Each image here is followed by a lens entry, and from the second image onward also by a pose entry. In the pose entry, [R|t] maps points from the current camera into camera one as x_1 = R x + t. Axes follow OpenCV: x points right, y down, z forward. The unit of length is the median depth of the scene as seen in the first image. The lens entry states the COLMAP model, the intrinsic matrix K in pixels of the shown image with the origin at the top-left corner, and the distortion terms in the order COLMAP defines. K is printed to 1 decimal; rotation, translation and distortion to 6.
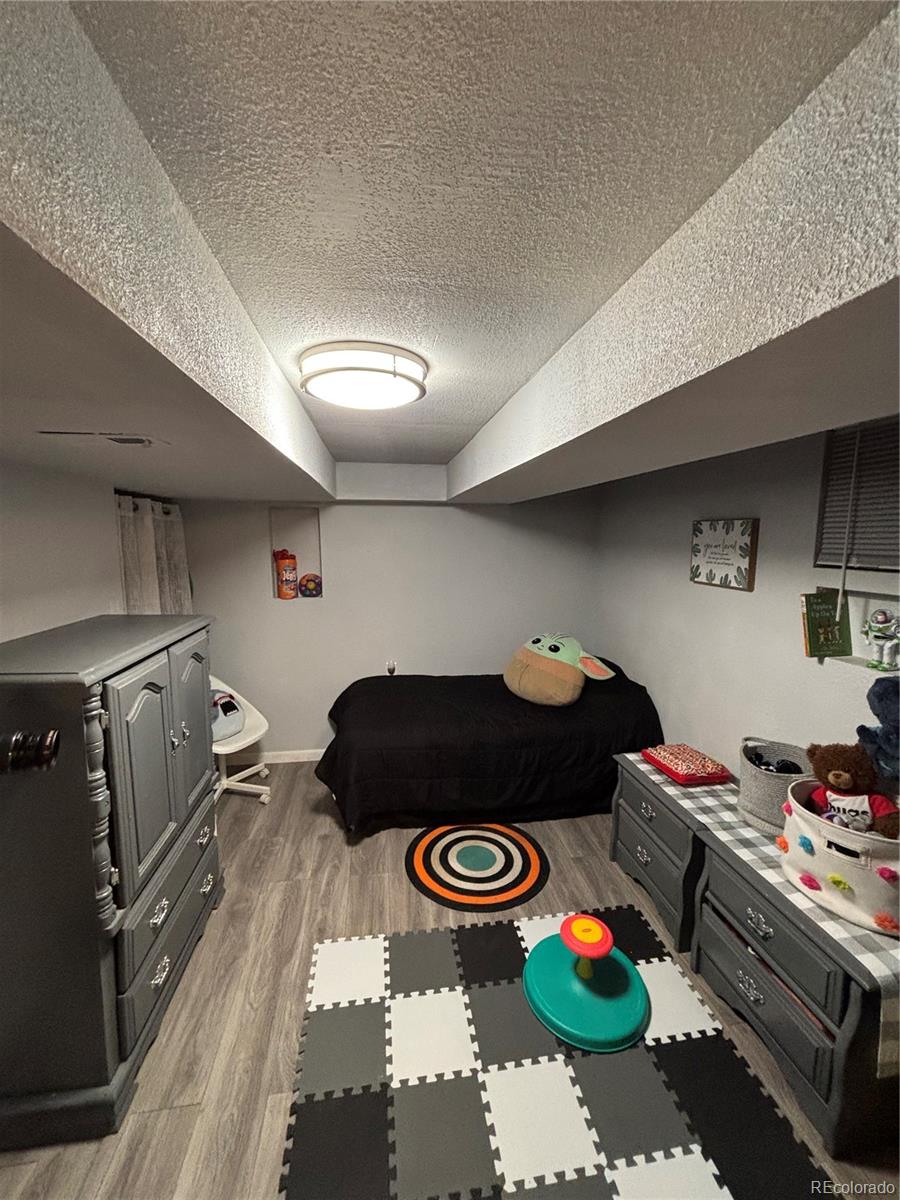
lens RADIAL K [[483.8, 0, 447.5], [0, 483.8, 596.3], [0, 0, 1]] dist [0.000366, -0.001168]
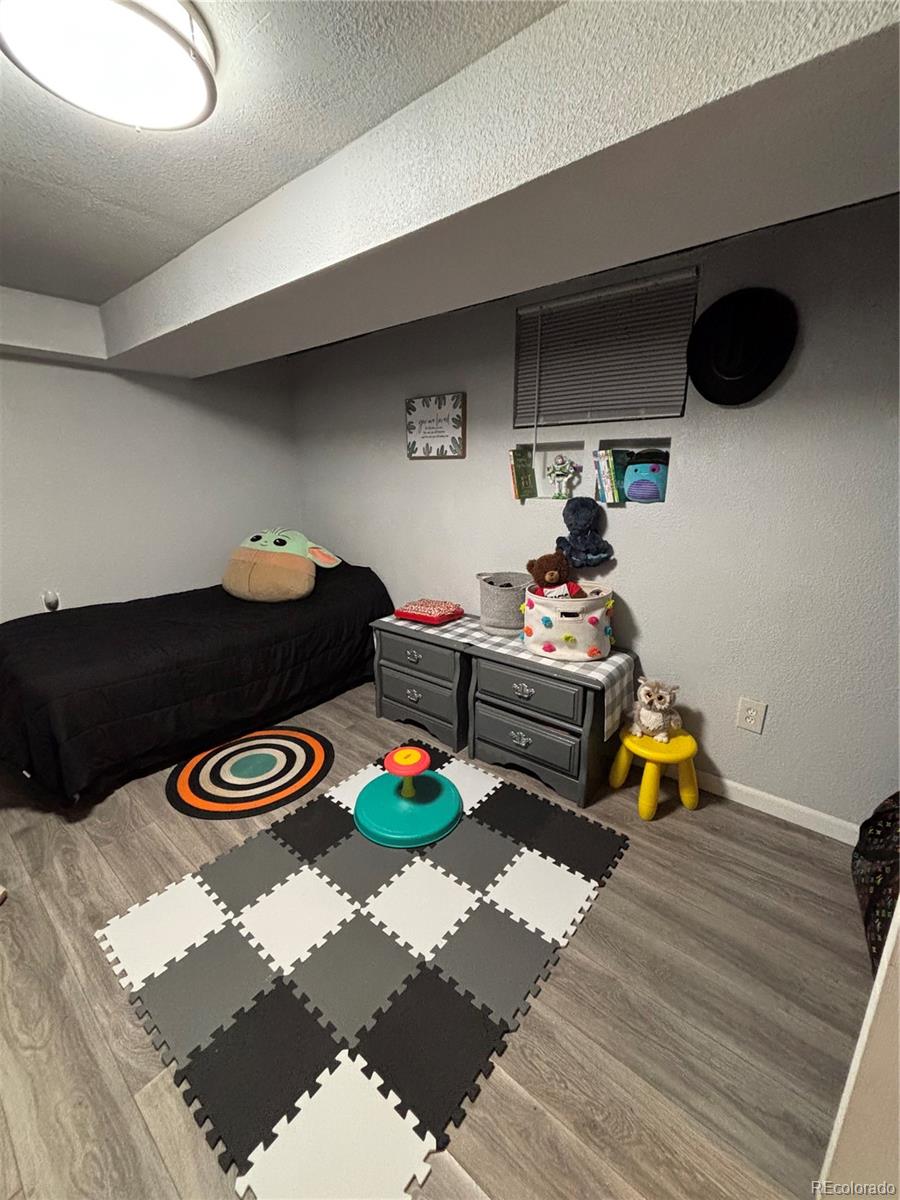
lens RADIAL K [[483.8, 0, 450.4], [0, 483.8, 596.1], [0, 0, 1]] dist [0.000366, -0.001168]
pose [[0.738556, -0.175415, 0.650972, -0.273871], [0.090867, 0.982648, 0.161697, 0.148698], [-0.668040, -0.060270, 0.741681, 0.124889]]
